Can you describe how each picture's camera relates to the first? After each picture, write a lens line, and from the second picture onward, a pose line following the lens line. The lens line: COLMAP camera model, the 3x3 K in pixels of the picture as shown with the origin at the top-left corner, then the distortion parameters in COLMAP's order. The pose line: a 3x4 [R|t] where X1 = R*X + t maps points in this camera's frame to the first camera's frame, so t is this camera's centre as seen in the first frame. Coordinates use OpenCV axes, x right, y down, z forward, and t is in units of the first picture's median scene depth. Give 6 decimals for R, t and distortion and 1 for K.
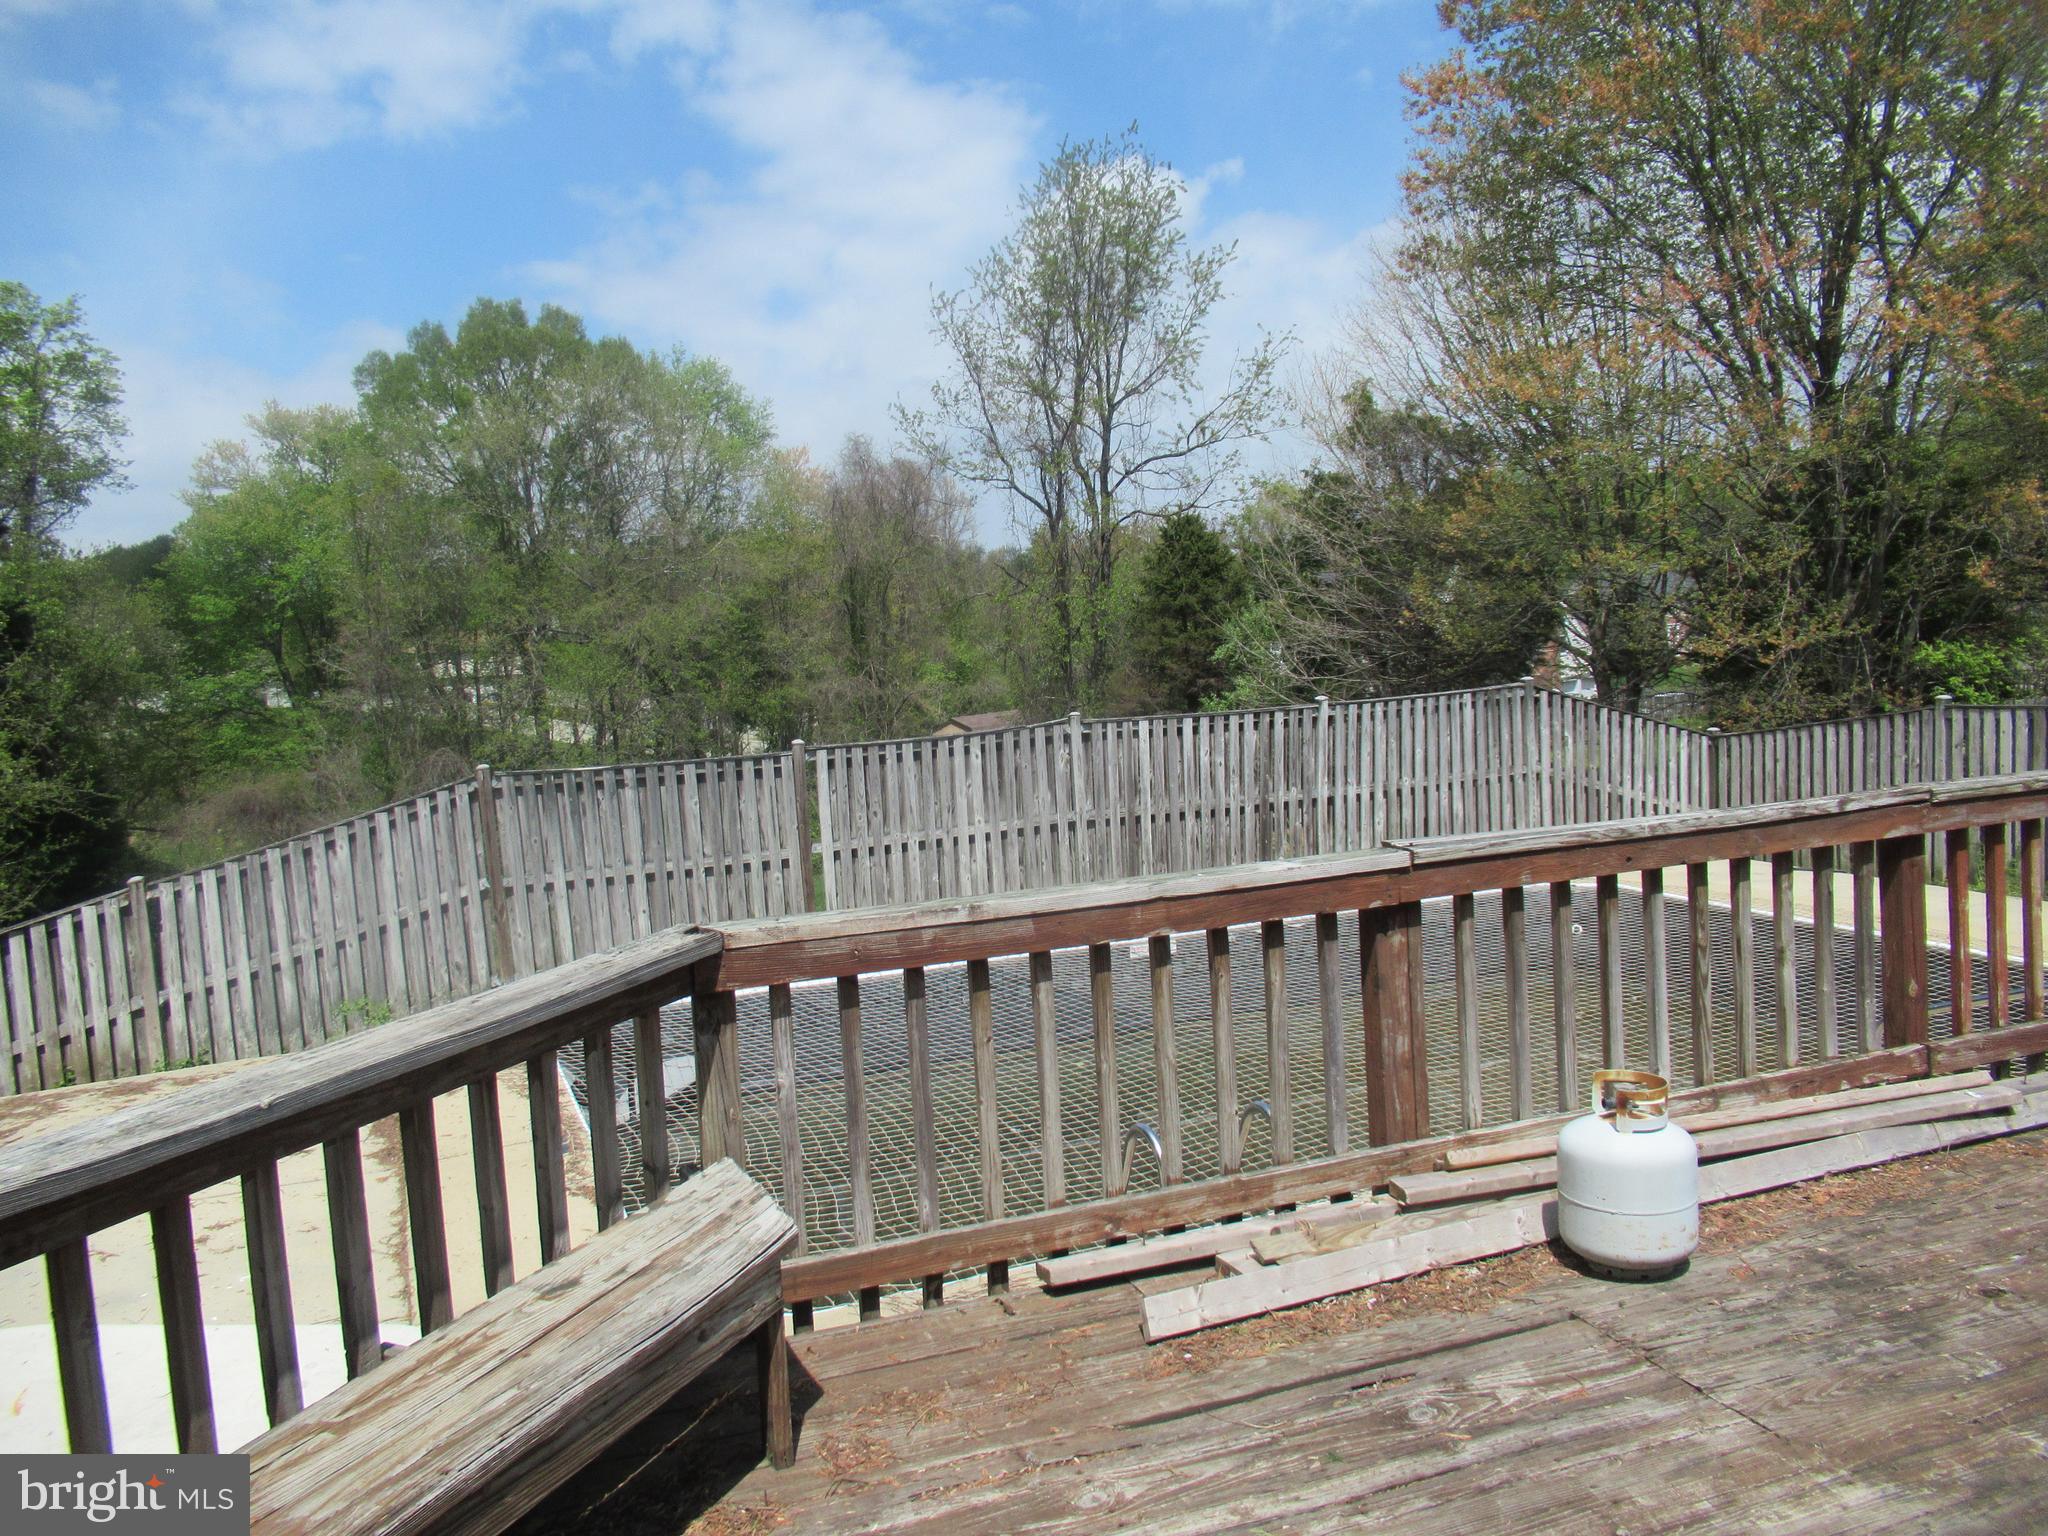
lens RADIAL K [[1529.1, 0, 1025.7], [0, 1529.1, 772.9], [0, 0, 1]] dist [-0.016696, 0.014800]
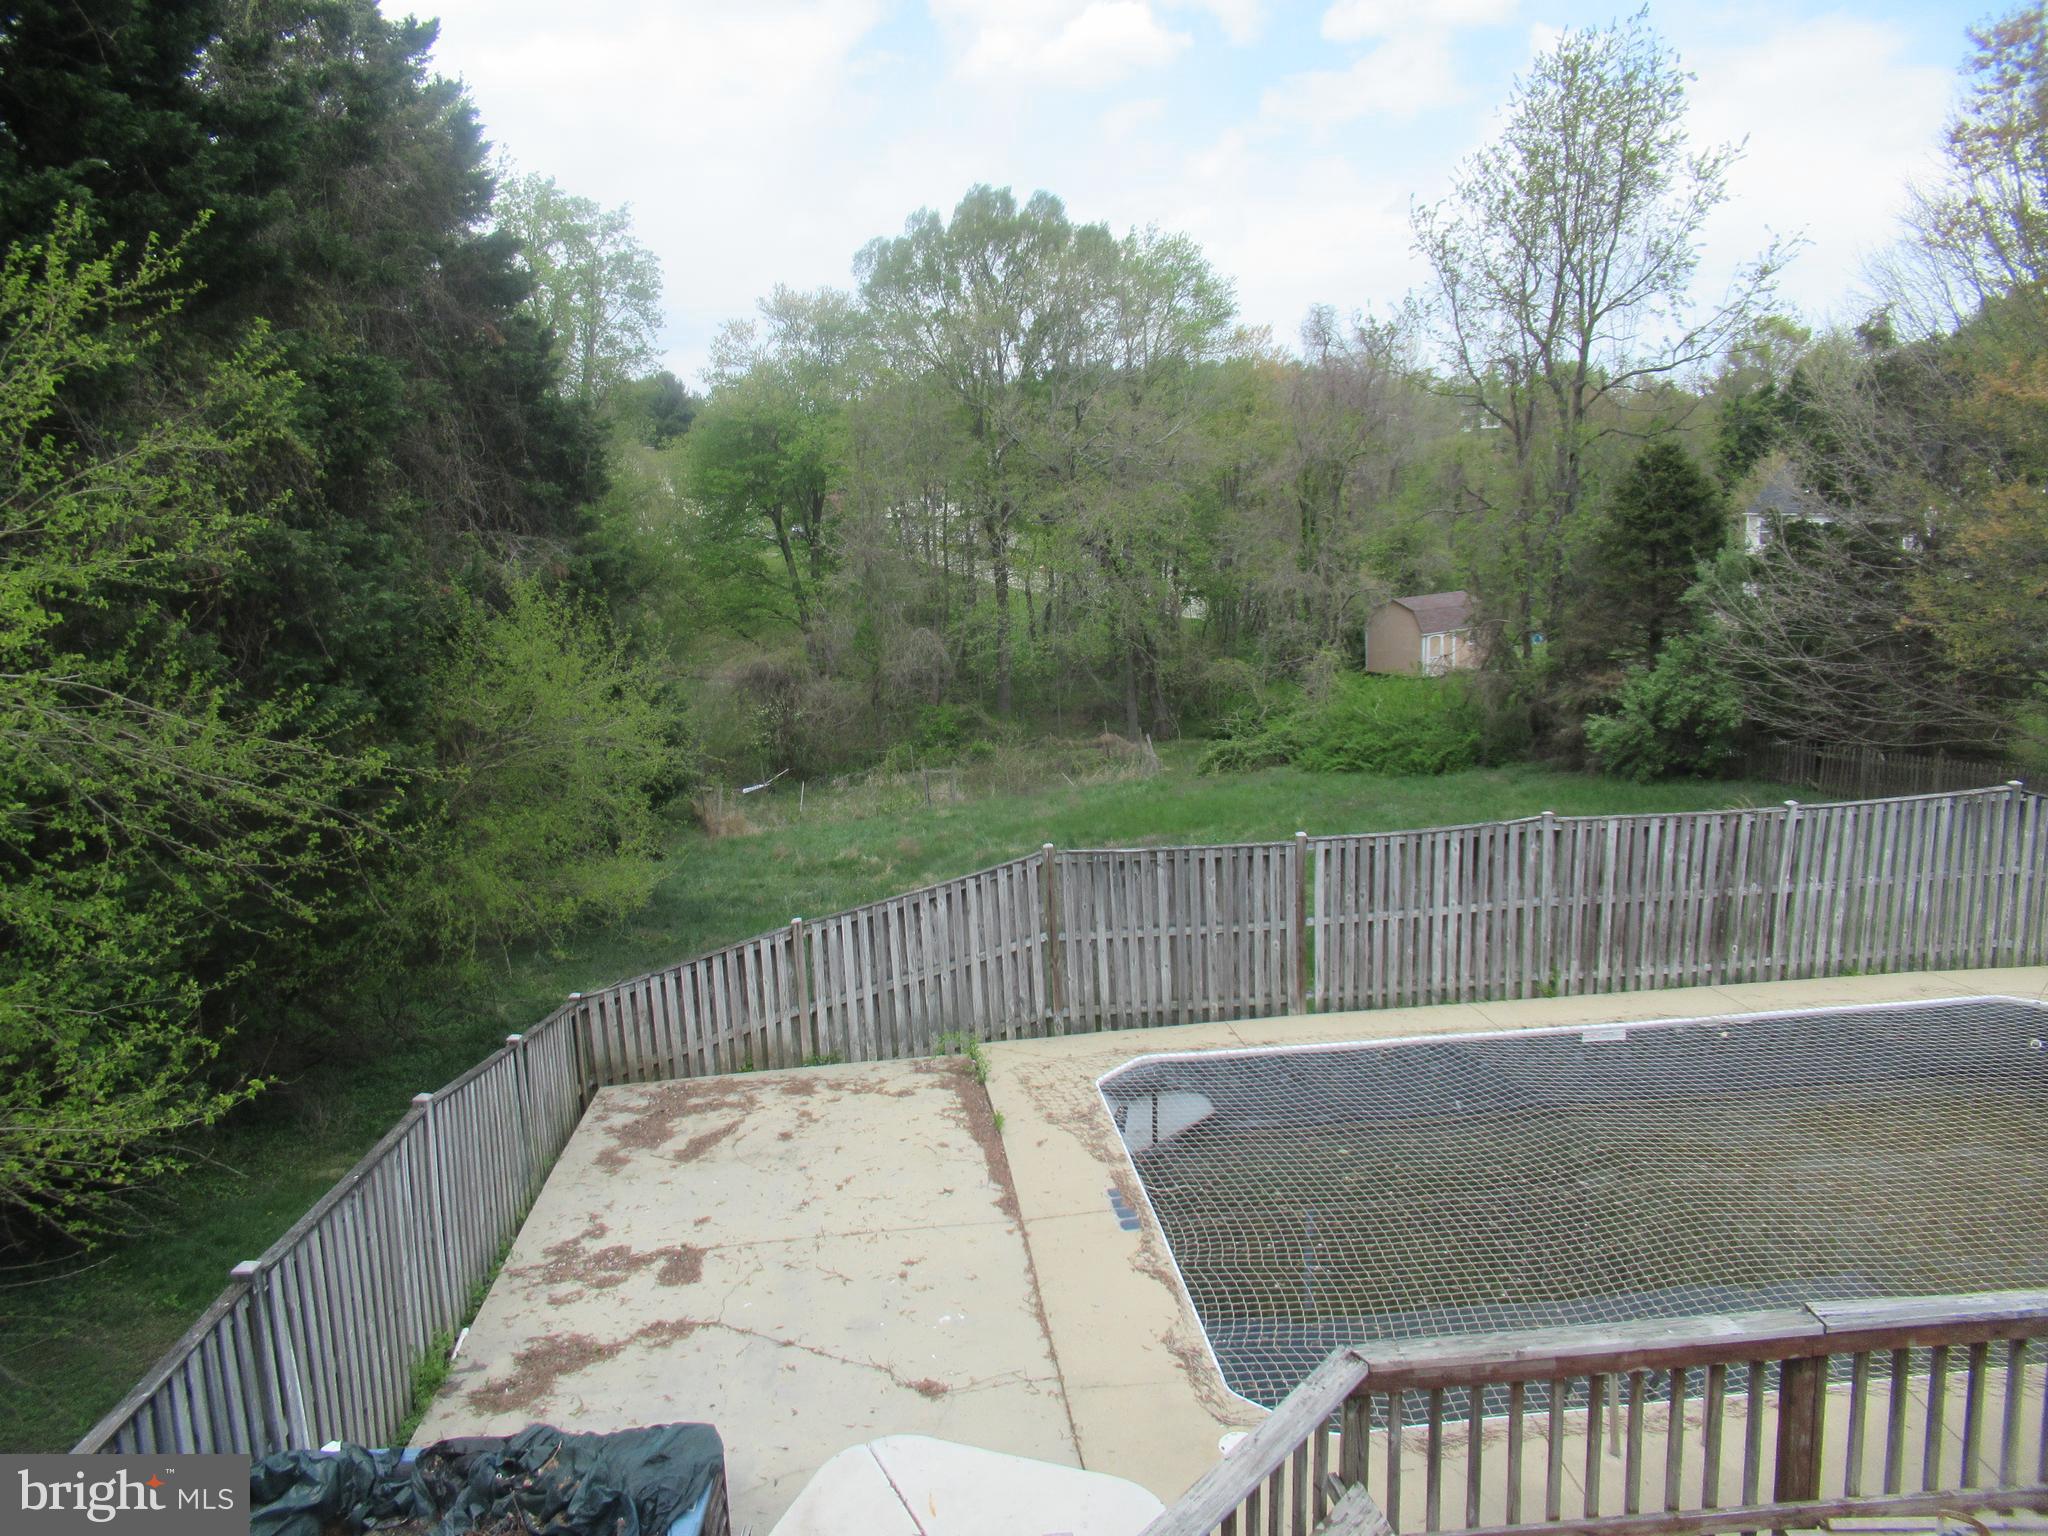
lens RADIAL K [[1529.1, 0, 1026.6], [0, 1529.1, 757.8], [0, 0, 1]] dist [-0.016696, 0.014800]
pose [[0.961380, 0.072563, -0.265487, -0.038949], [-0.044481, 0.992902, 0.110305, -0.176227], [0.271607, -0.094236, 0.957784, -0.160299]]
